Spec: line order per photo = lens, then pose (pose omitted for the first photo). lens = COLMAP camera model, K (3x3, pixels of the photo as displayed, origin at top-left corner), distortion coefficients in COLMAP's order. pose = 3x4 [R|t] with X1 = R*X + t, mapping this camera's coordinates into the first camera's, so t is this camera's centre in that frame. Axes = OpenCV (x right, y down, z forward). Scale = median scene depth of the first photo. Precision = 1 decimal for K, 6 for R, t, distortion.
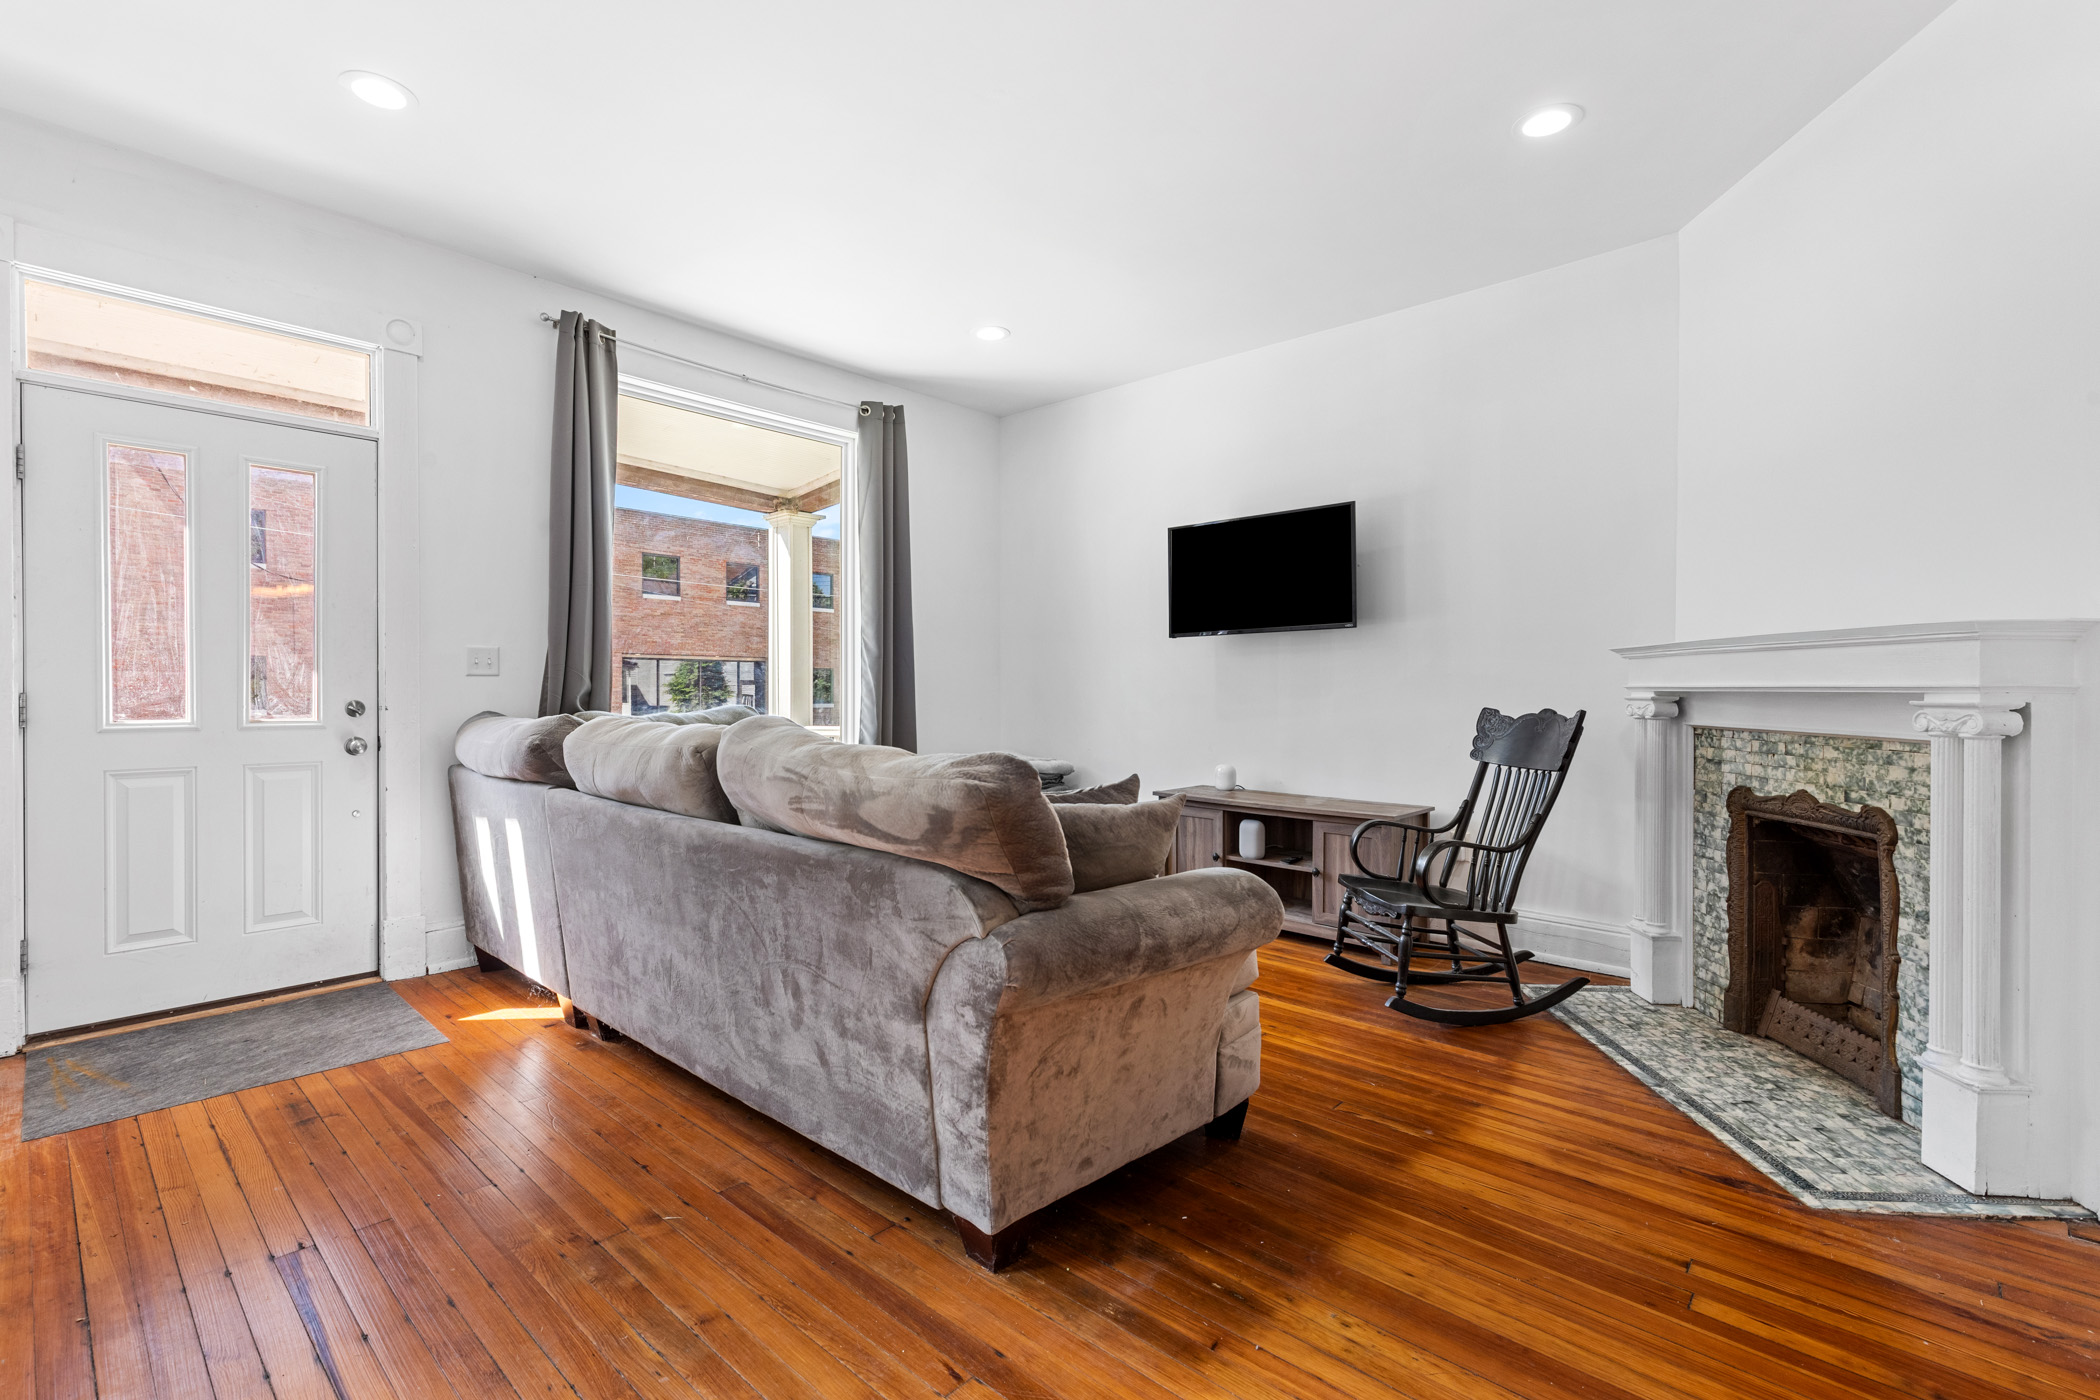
lens RADIAL K [[954.0, 0, 1041.3], [0, 954.0, 696.1], [0, 0, 1]] dist [0.018177, 0.000400]
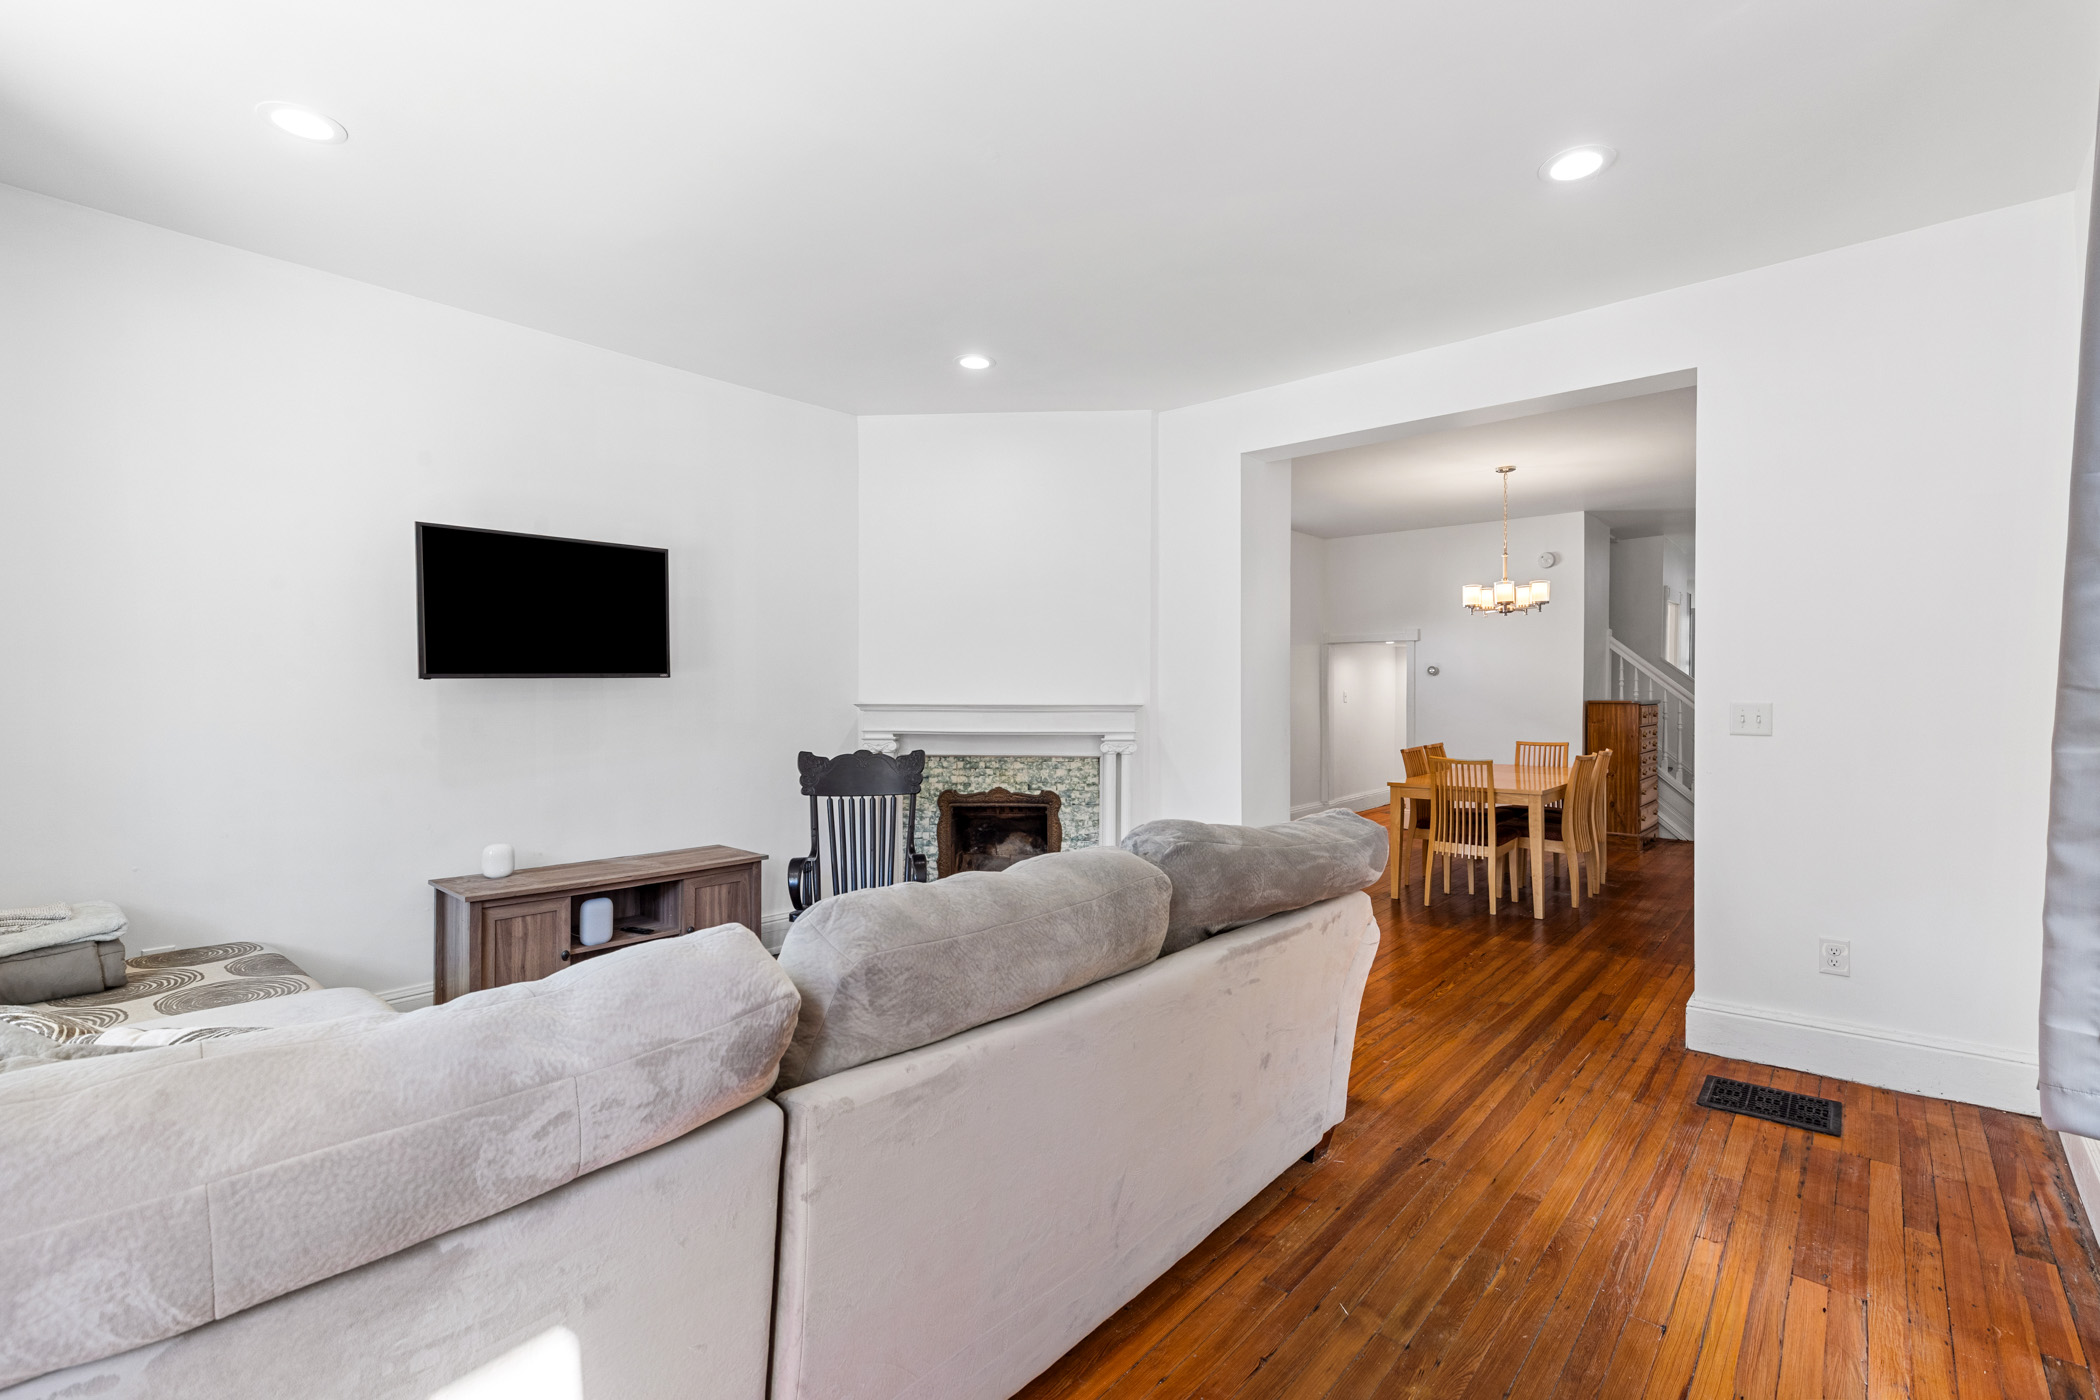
lens RADIAL K [[954.0, 0, 1037.3], [0, 954.0, 699.4], [0, 0, 1]] dist [0.018177, 0.000400]
pose [[-0.031367, -0.012733, 0.999427, -1.048073], [0.005159, 0.999903, 0.012901, -0.094472], [-0.999495, 0.005561, -0.031299, 1.019618]]
